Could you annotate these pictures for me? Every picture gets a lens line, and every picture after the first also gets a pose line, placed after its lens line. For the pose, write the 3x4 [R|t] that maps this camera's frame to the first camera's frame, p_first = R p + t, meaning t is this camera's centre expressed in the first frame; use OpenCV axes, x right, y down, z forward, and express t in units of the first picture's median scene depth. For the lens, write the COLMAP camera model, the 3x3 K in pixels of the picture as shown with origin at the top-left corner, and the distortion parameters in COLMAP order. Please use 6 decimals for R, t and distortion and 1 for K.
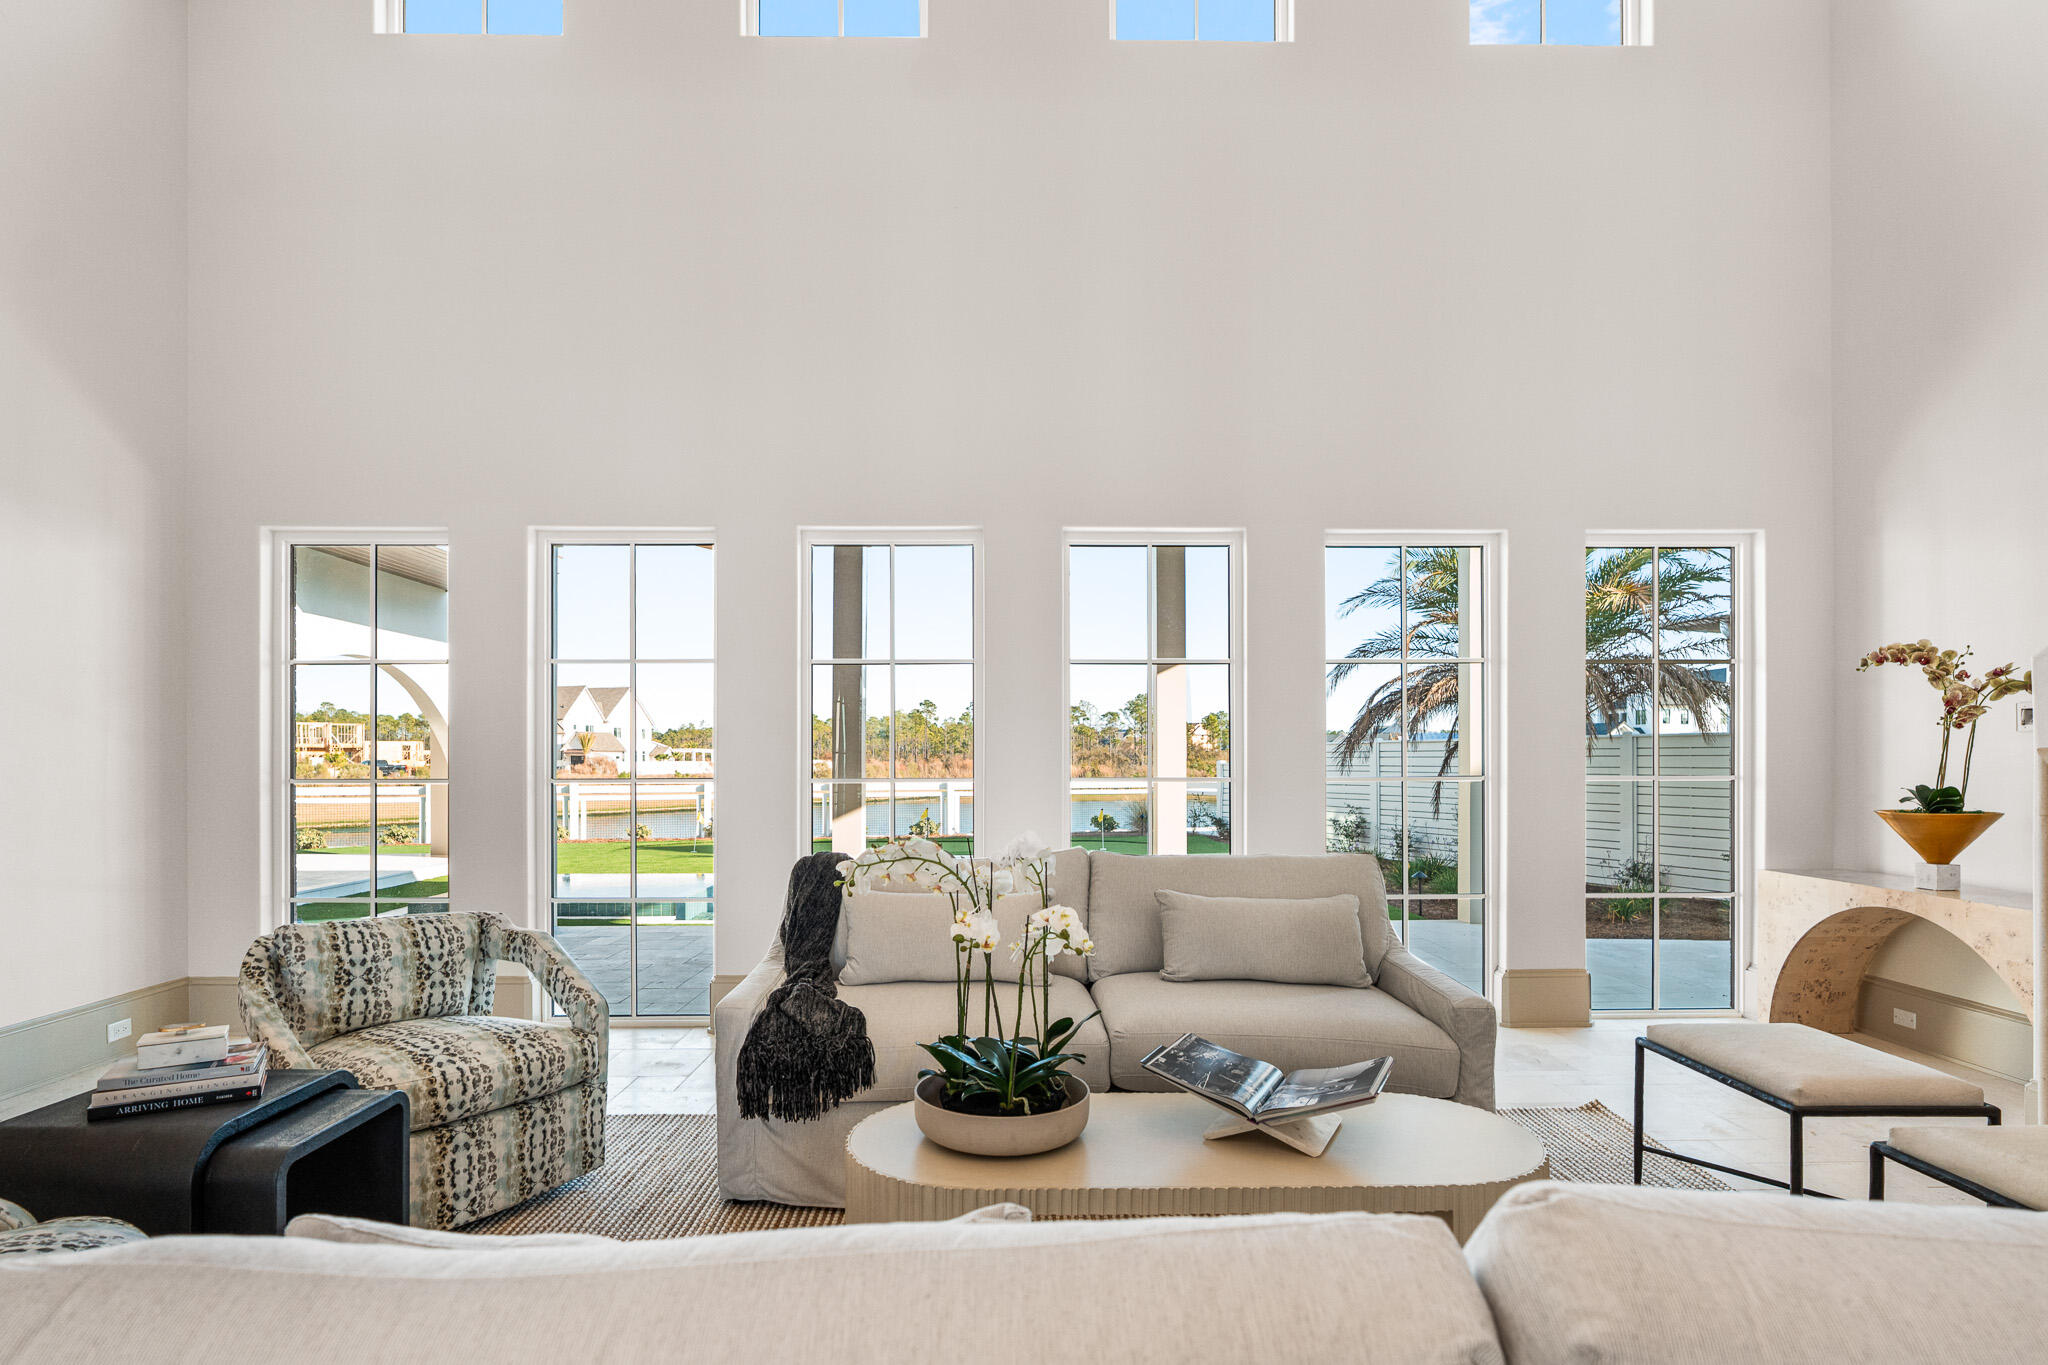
lens RADIAL K [[1118.1, 0, 1029.2], [0, 1118.1, 765.7], [0, 0, 1]] dist [0.043089, 0.000160]
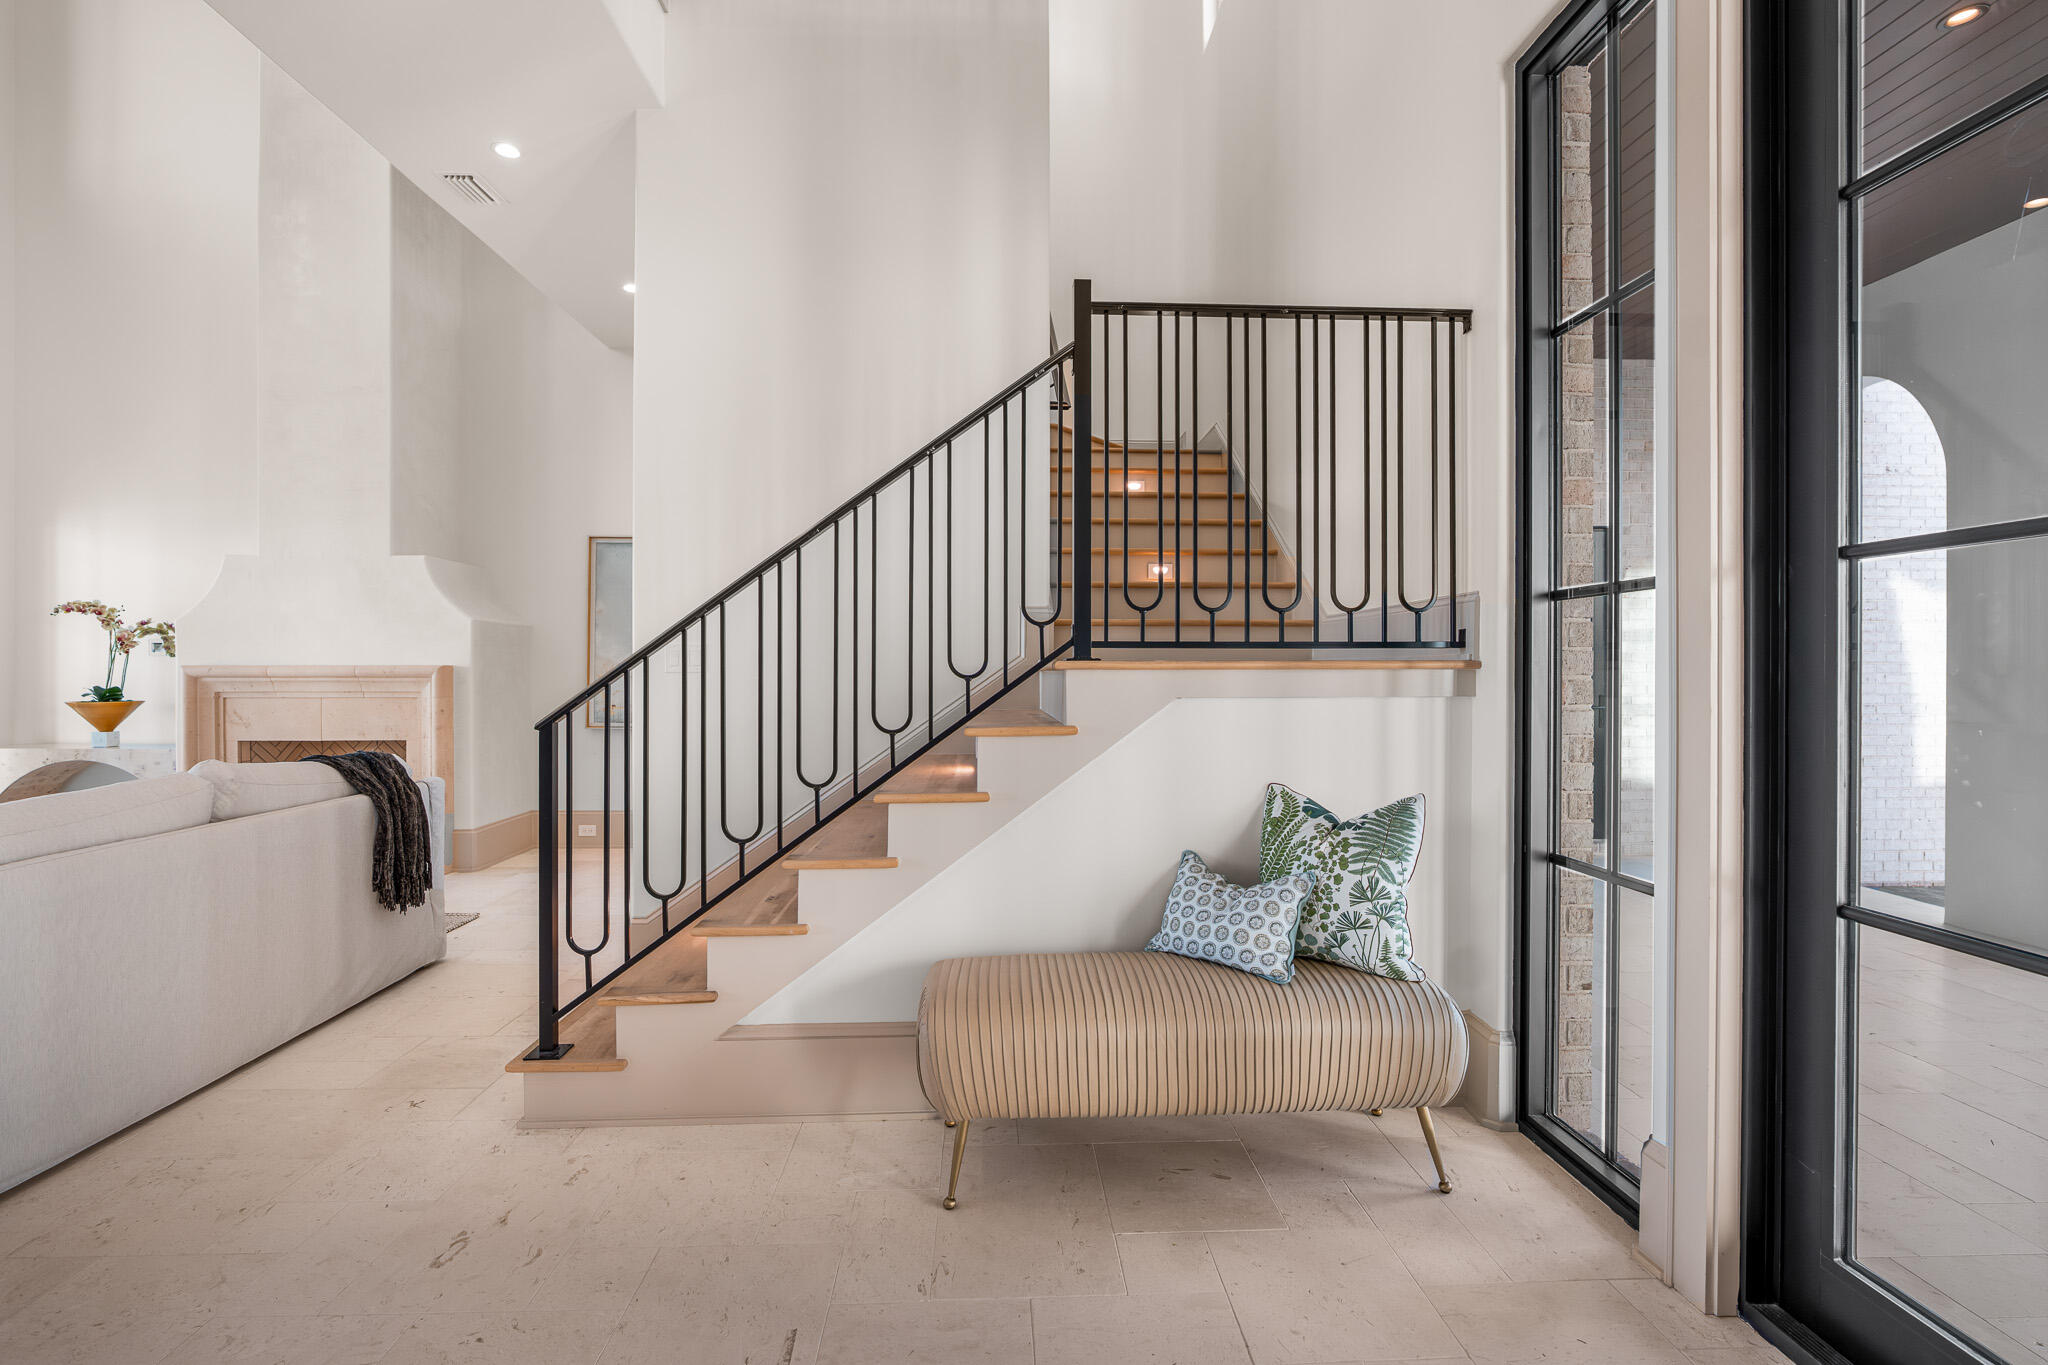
lens RADIAL K [[928.3, 0, 1025.5], [0, 928.3, 672.1], [0, 0, 1]] dist [-0.015813, 0.005881]
pose [[0.019350, 0.006847, 0.999789, -0.536134], [0.005595, 0.999960, -0.006956, 0.013181], [-0.999797, 0.005728, 0.019311, -0.385469]]
